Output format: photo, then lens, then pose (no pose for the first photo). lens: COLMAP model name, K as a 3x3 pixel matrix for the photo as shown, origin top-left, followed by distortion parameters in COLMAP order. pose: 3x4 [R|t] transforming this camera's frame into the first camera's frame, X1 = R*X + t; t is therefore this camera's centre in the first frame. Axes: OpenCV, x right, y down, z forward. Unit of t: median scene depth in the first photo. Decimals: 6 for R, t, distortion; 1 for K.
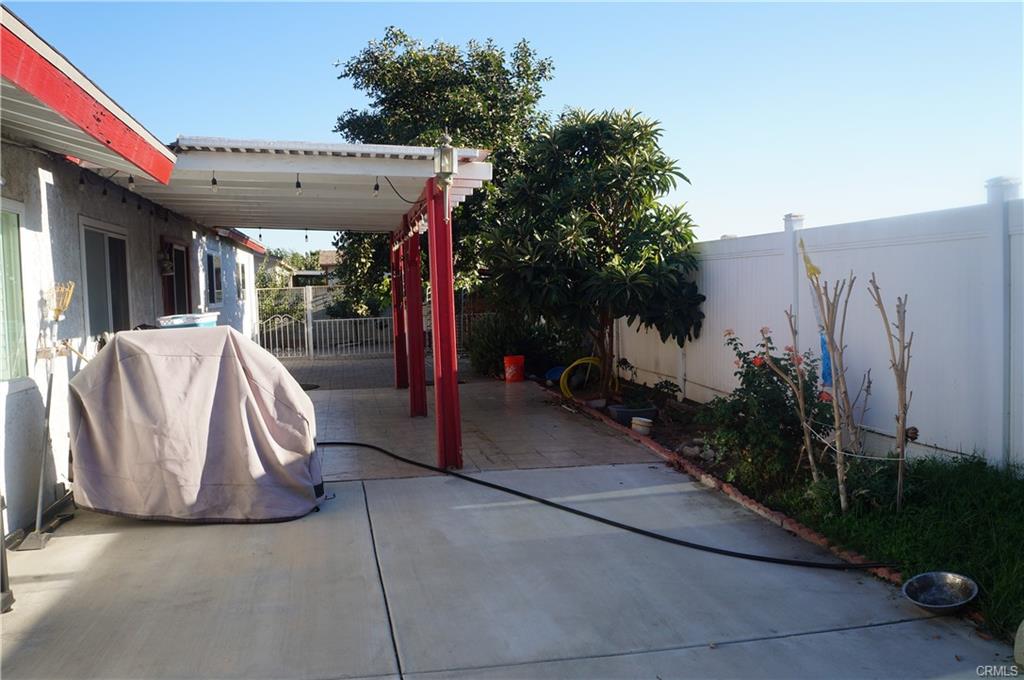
lens RADIAL K [[816.7, 0, 512.0], [0, 816.7, 340.0], [0, 0, 1]] dist [-0.000831, -0.000271]
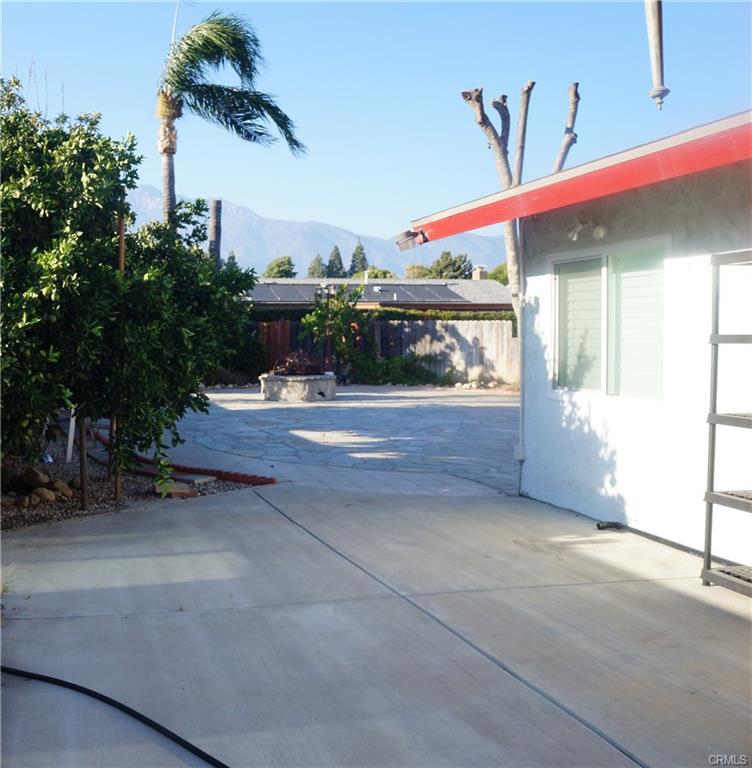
lens RADIAL K [[706.6, 0, 376.0], [0, 706.6, 384.0], [0, 0, 1]] dist [0.001775, 0.000846]
pose [[-0.985347, 0.044860, -0.164558, 0.083993], [0.024216, 0.991813, 0.125381, -0.112083], [0.168835, 0.119559, -0.978366, 1.727555]]
